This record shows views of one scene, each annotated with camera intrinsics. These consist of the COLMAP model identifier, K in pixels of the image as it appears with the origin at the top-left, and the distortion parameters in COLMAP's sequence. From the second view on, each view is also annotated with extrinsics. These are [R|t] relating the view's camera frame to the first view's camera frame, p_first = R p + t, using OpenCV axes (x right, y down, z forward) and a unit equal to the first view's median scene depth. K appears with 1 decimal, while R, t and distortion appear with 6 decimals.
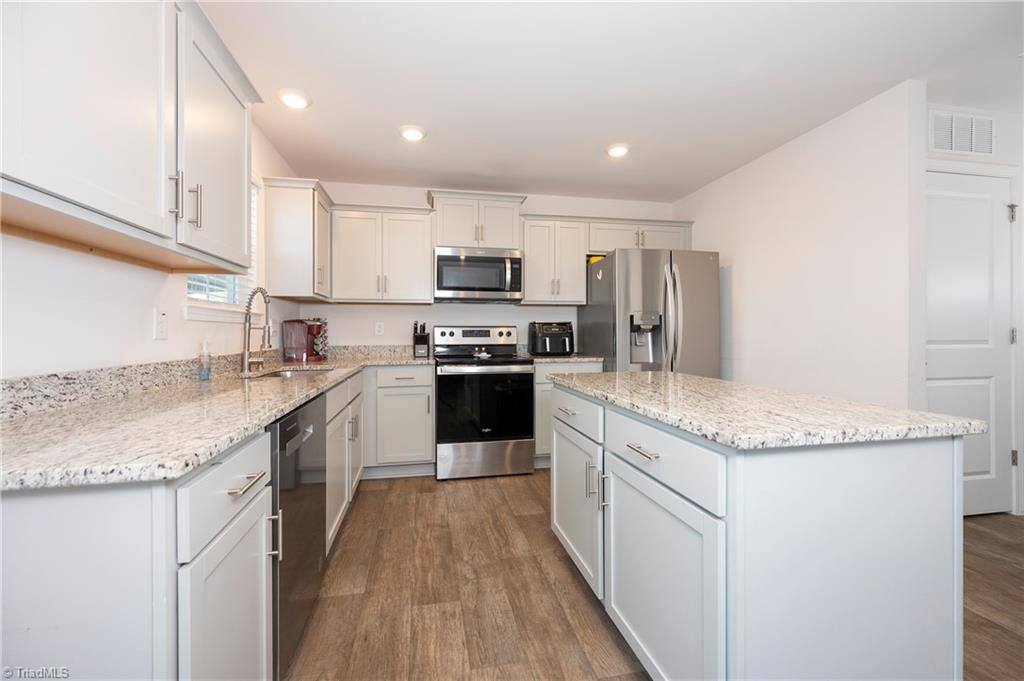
lens RADIAL K [[405.6, 0, 507.2], [0, 405.6, 329.7], [0, 0, 1]] dist [-0.000412, 0.000113]
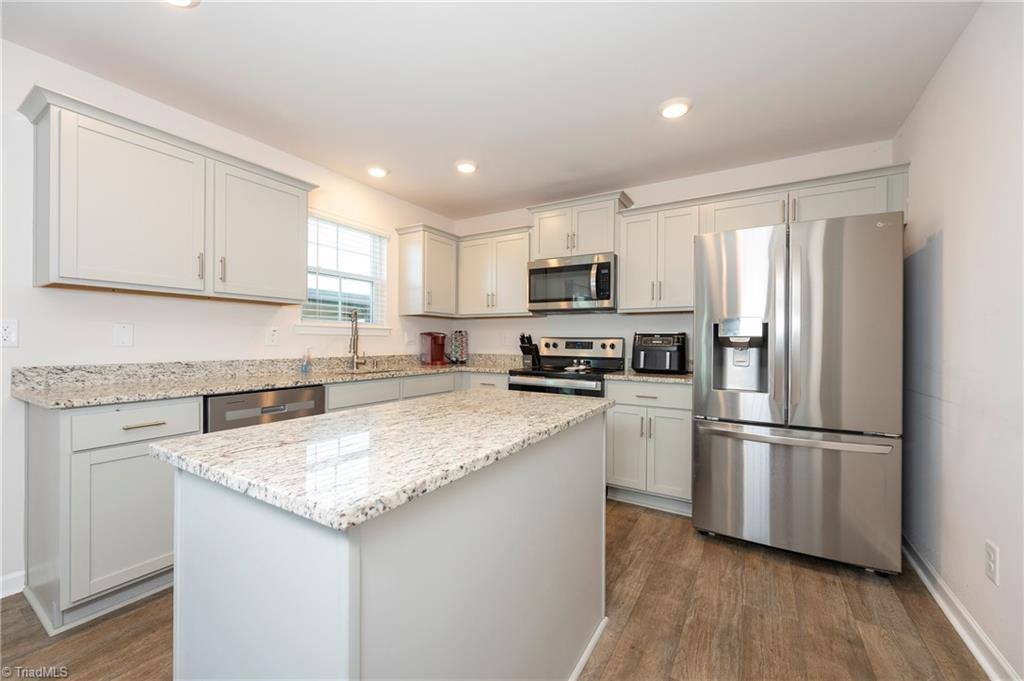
lens RADIAL K [[402.4, 0, 512.0], [0, 402.4, 340.5], [0, 0, 1]] dist [-0.000524, -0.000087]
pose [[0.743535, 0.008680, -0.668640, 0.662887], [-0.006260, 0.999962, 0.006021, -0.009667], [0.668667, -0.000291, 0.743562, 0.276847]]
